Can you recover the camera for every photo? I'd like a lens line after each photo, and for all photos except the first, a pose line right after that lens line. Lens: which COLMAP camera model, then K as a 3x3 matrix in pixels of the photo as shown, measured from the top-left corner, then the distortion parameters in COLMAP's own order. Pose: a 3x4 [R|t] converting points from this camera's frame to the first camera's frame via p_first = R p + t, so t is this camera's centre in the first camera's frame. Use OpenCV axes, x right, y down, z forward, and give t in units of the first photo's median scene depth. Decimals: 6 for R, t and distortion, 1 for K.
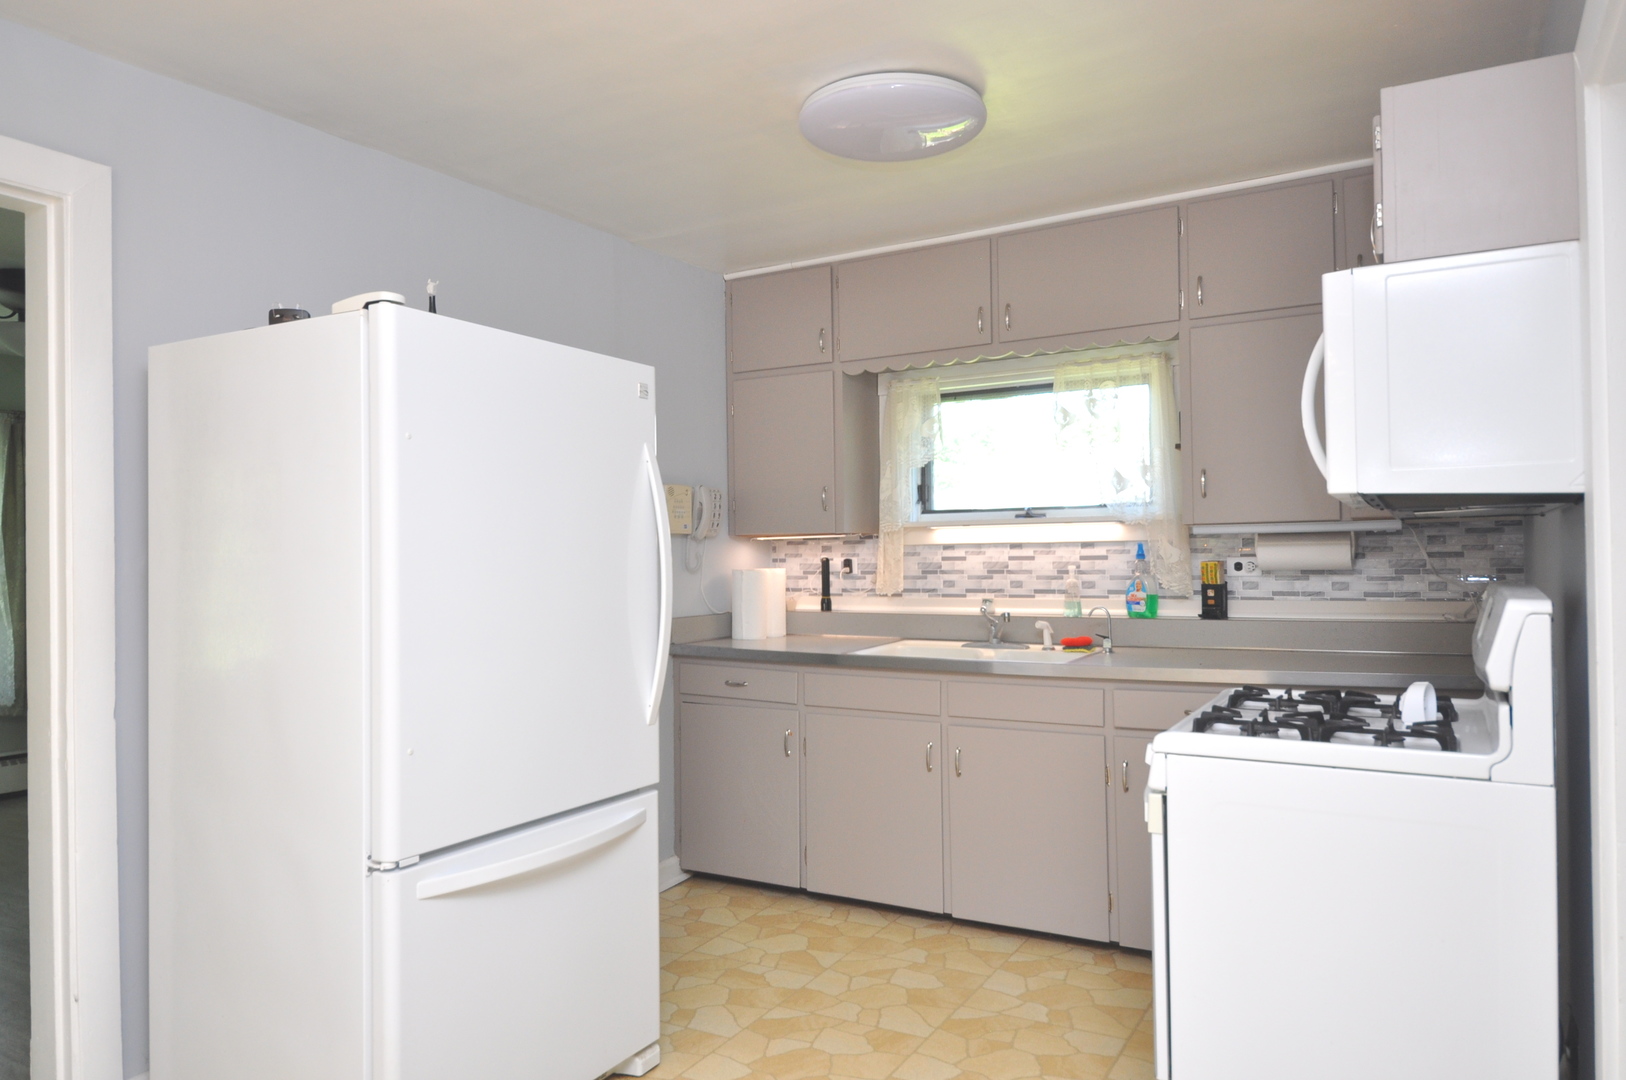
lens RADIAL K [[1105.9, 0, 813.9], [0, 1105.9, 539.0], [0, 0, 1]] dist [0.038368, -0.038681]
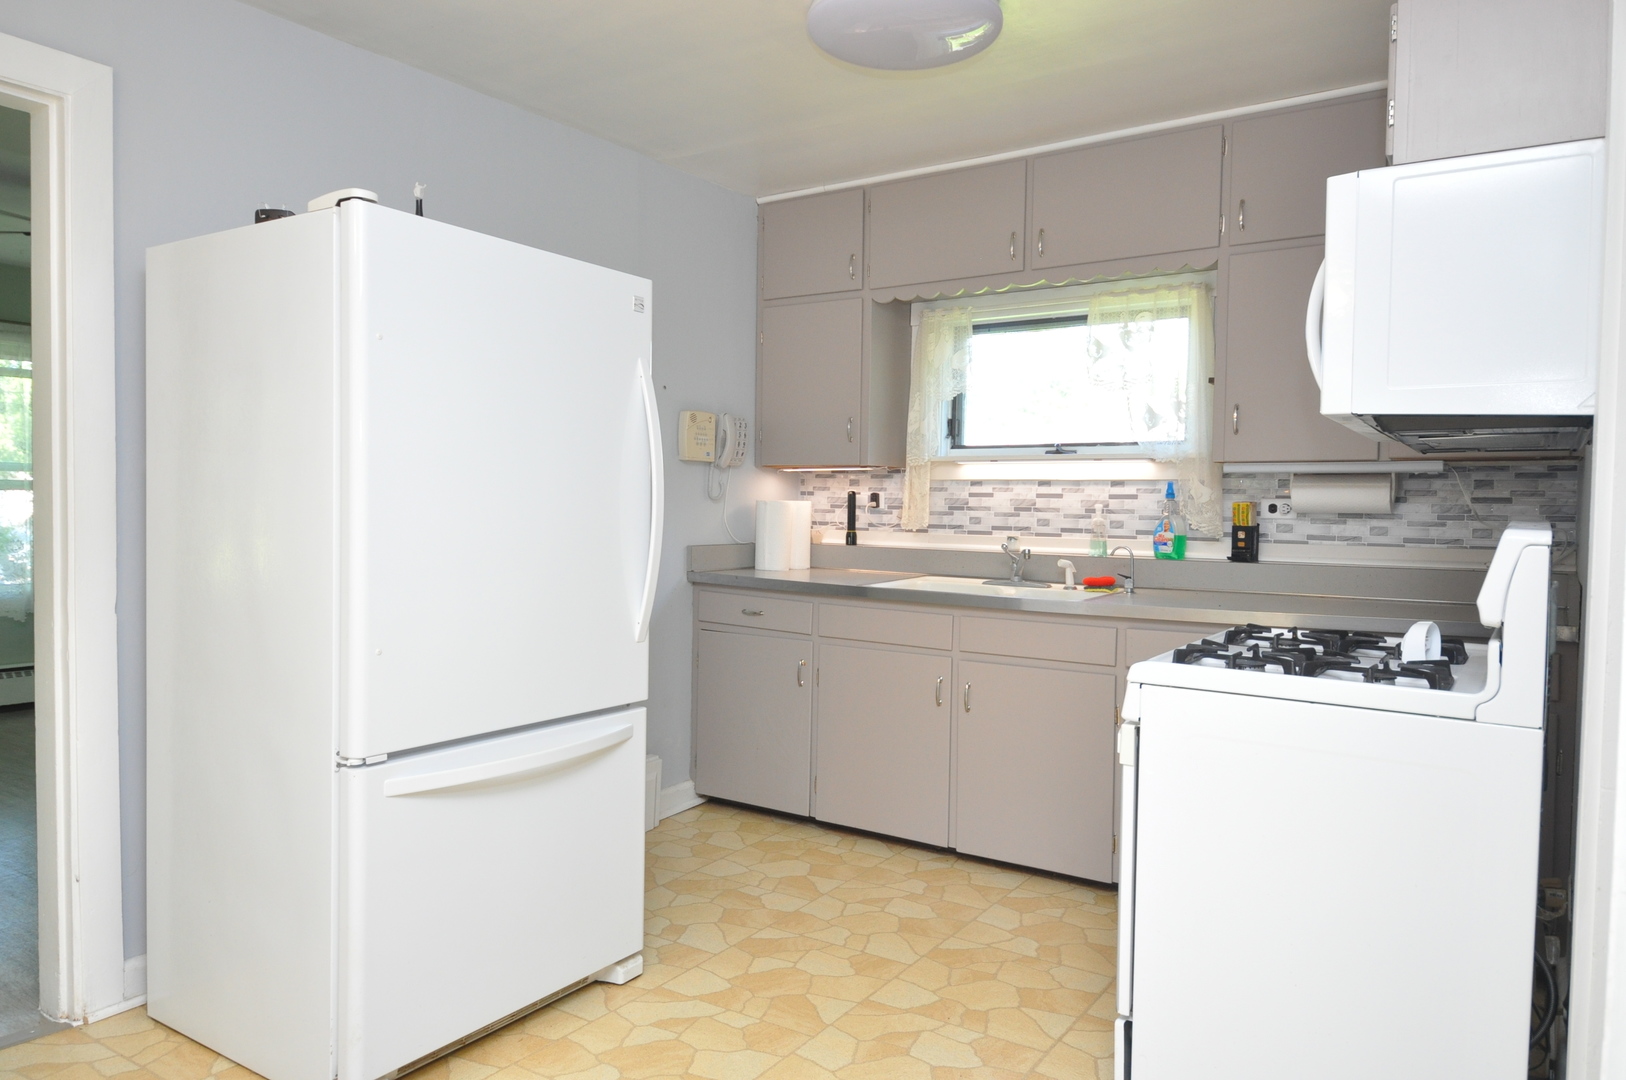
lens RADIAL K [[1105.9, 0, 814.2], [0, 1105.9, 541.8], [0, 0, 1]] dist [0.038368, -0.038681]
pose [[0.997379, 0.031070, -0.065342, 0.050846], [-0.027807, 0.998348, 0.050270, 0.016174], [0.066796, -0.048321, 0.996596, 0.013977]]
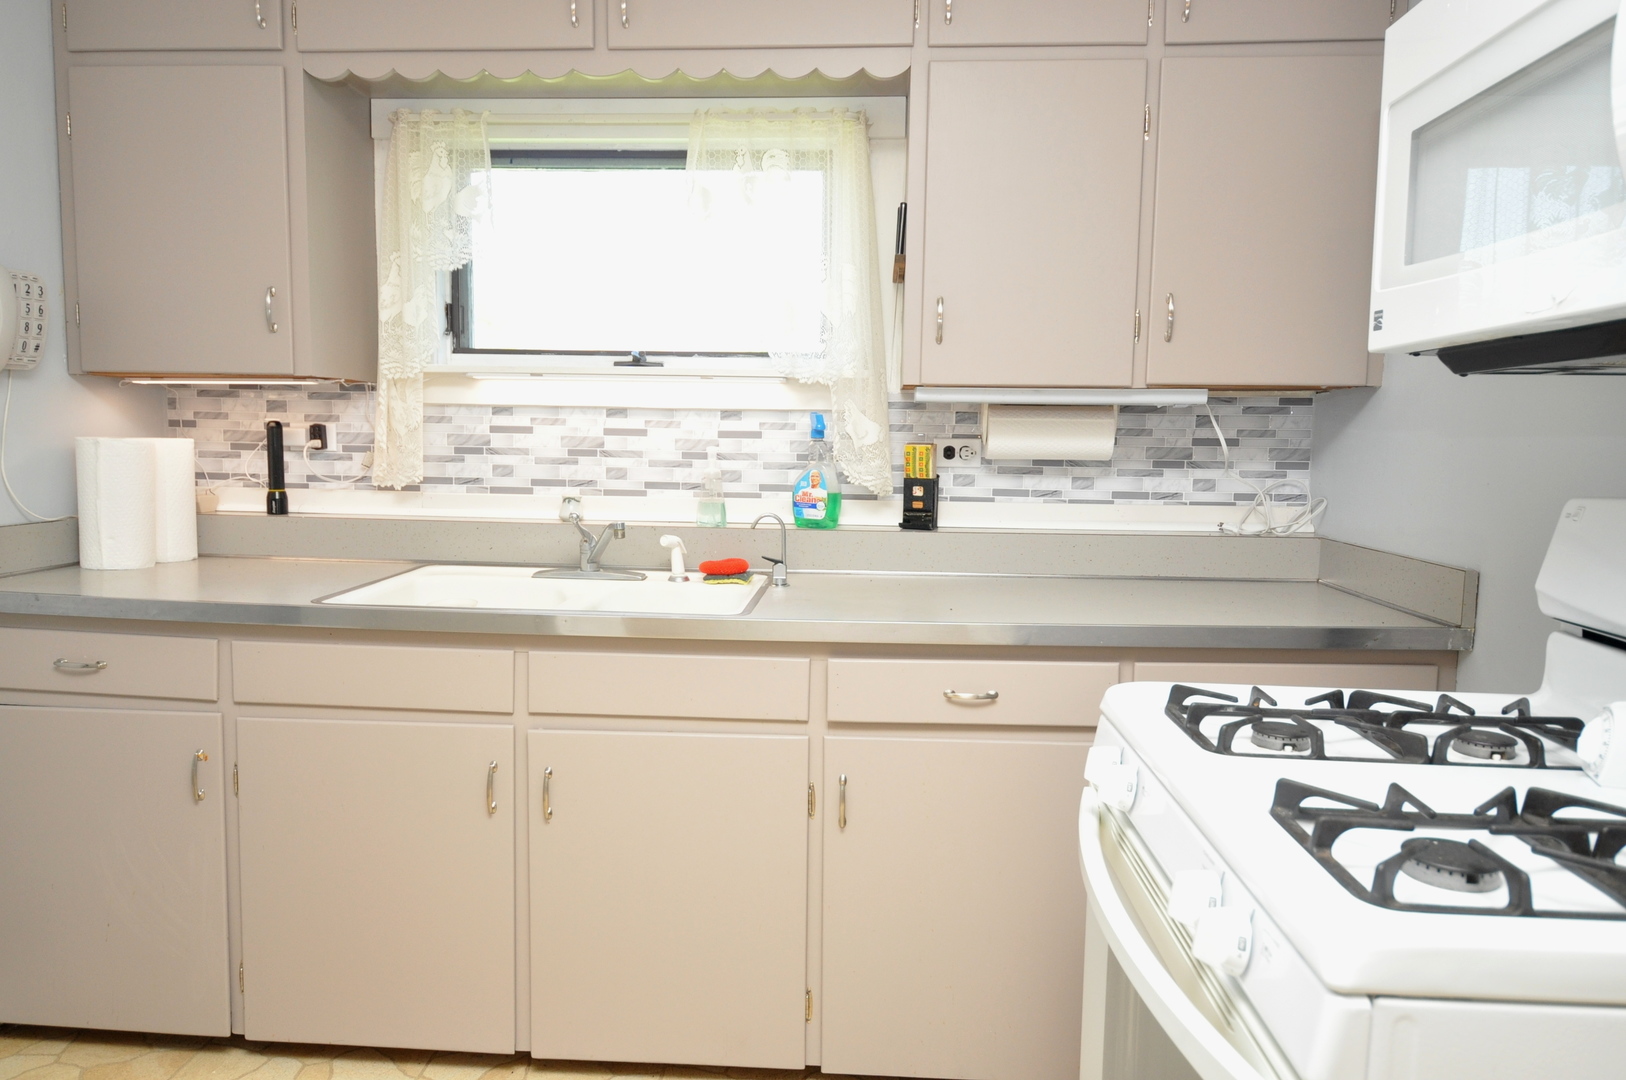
lens RADIAL K [[1105.9, 0, 816.3], [0, 1105.9, 544.9], [0, 0, 1]] dist [0.038368, -0.038681]
pose [[0.894606, -0.014072, 0.446635, 0.003610], [-0.034913, 0.994248, 0.101256, 0.015208], [-0.445490, -0.106177, 0.888968, 0.429666]]
